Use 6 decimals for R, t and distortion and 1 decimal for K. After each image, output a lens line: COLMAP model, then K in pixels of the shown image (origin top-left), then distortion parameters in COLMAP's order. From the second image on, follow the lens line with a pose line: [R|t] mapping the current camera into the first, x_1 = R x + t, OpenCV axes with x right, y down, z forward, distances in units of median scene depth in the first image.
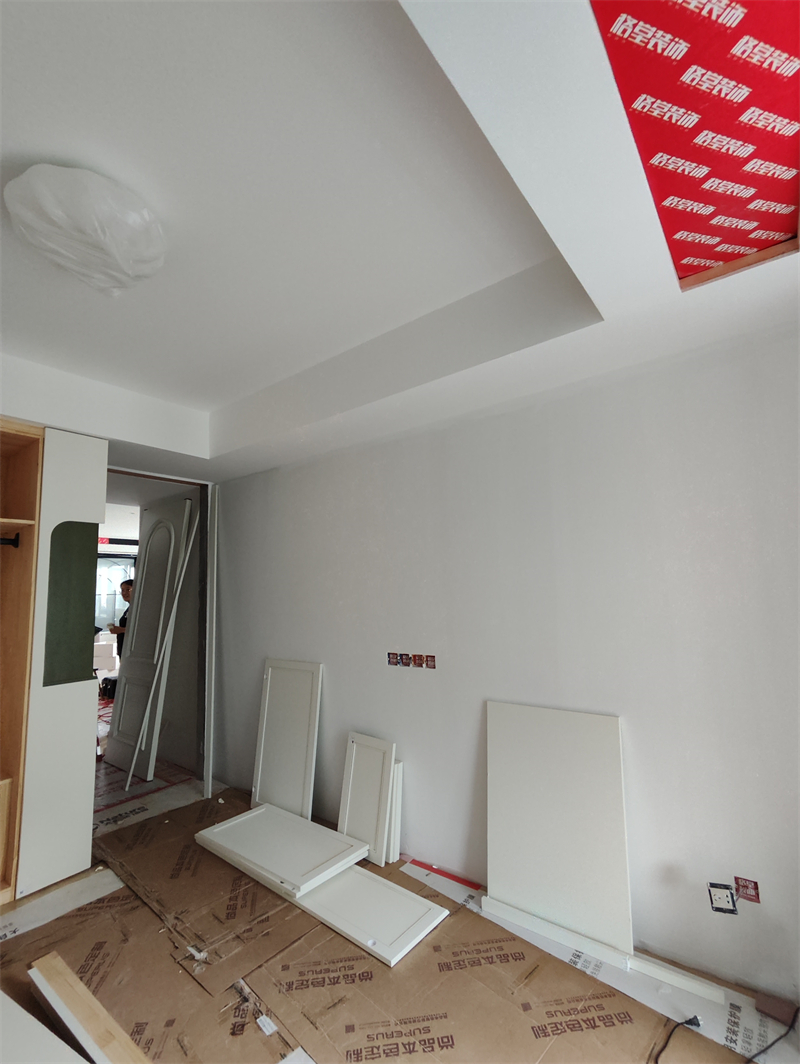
lens RADIAL K [[493.1, 0, 400.0], [0, 493.1, 532.0], [0, 0, 1]] dist [0.000624, 0.001141]
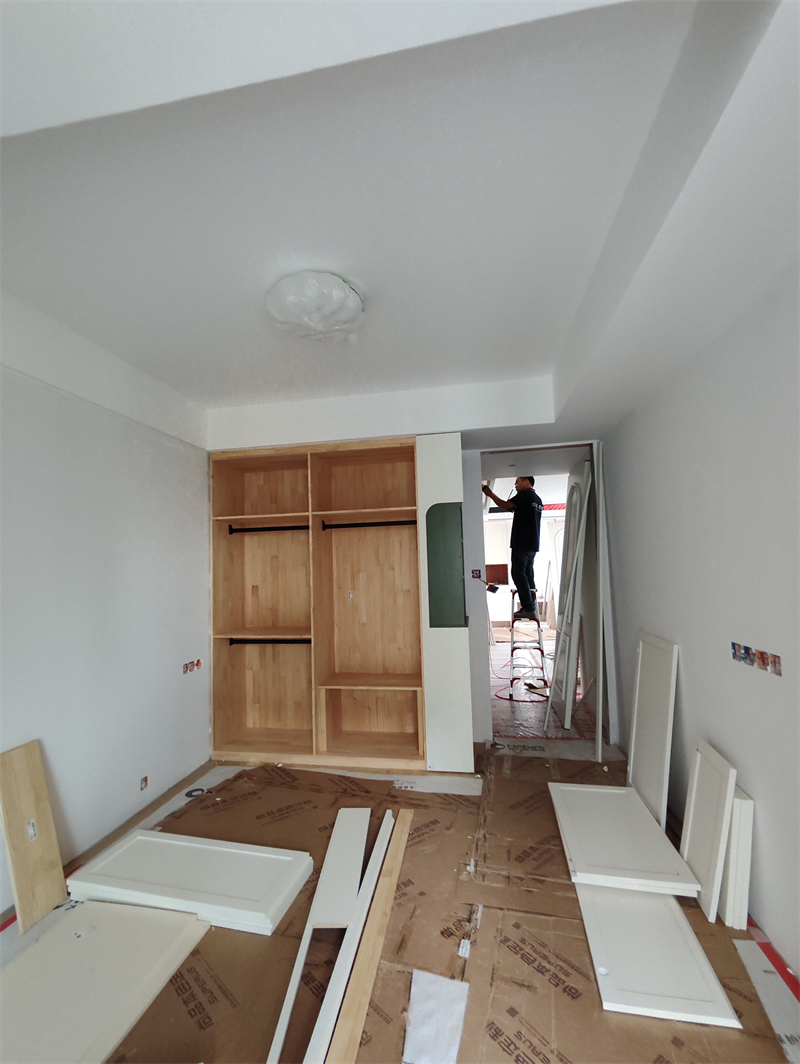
lens RADIAL K [[506.1, 0, 399.3], [0, 506.1, 544.3], [0, 0, 1]] dist [-0.004144, -0.001629]
pose [[0.428861, -0.029931, -0.902875, 0.536450], [0.125830, 0.991687, 0.026893, 0.039171], [0.894564, -0.125142, 0.429062, 0.374537]]
